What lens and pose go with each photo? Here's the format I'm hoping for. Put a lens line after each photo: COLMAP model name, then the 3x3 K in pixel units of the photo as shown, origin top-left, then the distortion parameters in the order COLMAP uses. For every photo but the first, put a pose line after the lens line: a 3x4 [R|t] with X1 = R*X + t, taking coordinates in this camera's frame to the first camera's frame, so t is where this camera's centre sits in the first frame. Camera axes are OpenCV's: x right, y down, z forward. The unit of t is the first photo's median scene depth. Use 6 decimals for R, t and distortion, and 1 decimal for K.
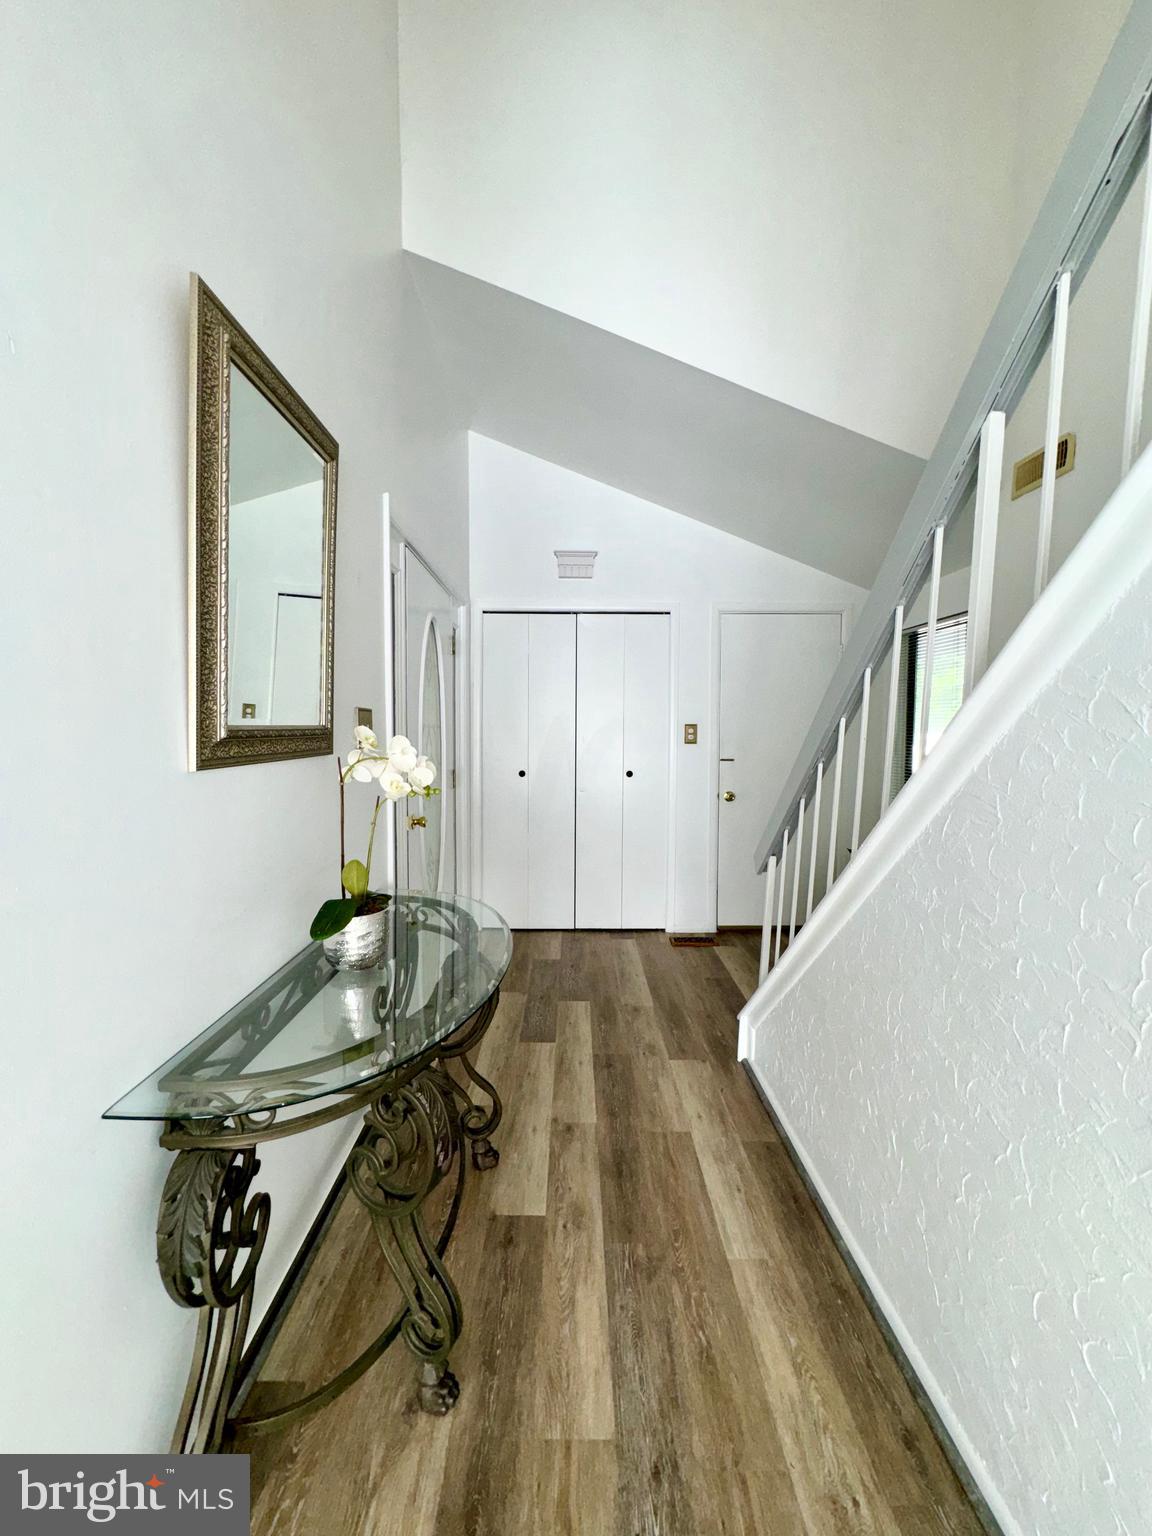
lens RADIAL K [[612.9, 0, 576.0], [0, 612.9, 768.0], [0, 0, 1]] dist [-0.003733, -0.000336]
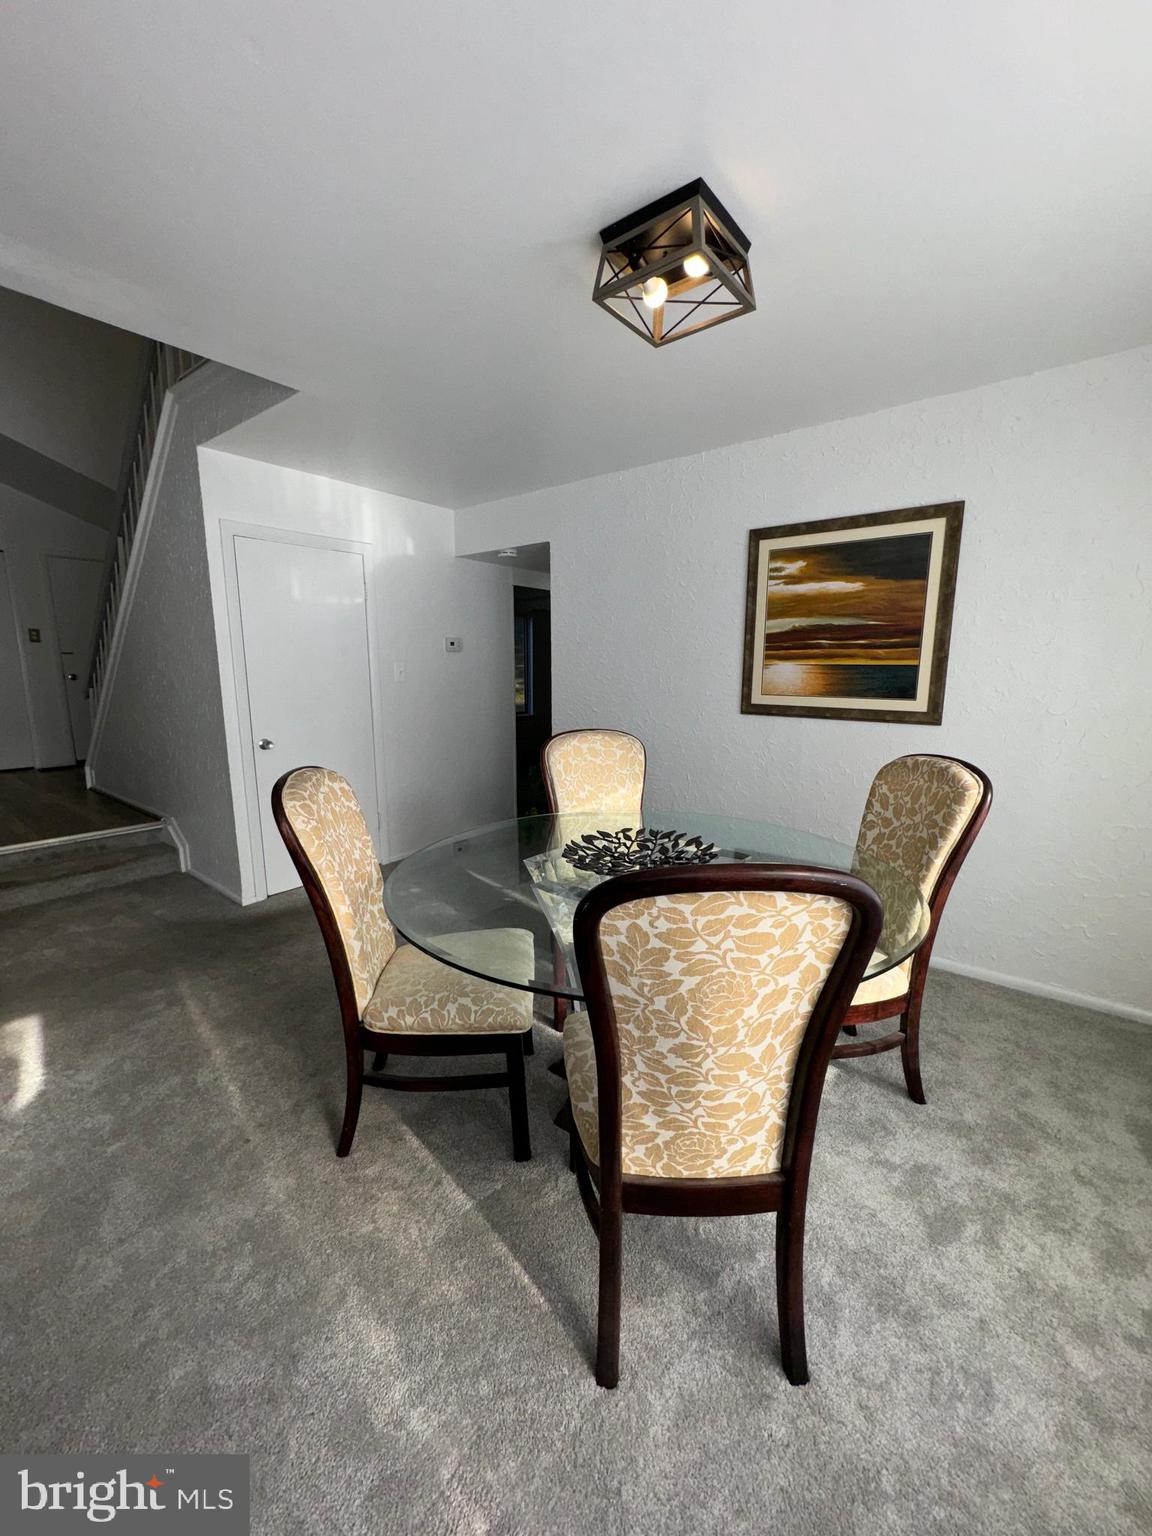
lens RADIAL K [[612.9, 0, 576.0], [0, 612.9, 768.0], [0, 0, 1]] dist [-0.003733, -0.000336]
pose [[0.626582, -0.133149, 0.767897, -0.179297], [0.036708, 0.989246, 0.141577, 0.104514], [-0.778490, -0.060521, 0.624732, -1.017218]]
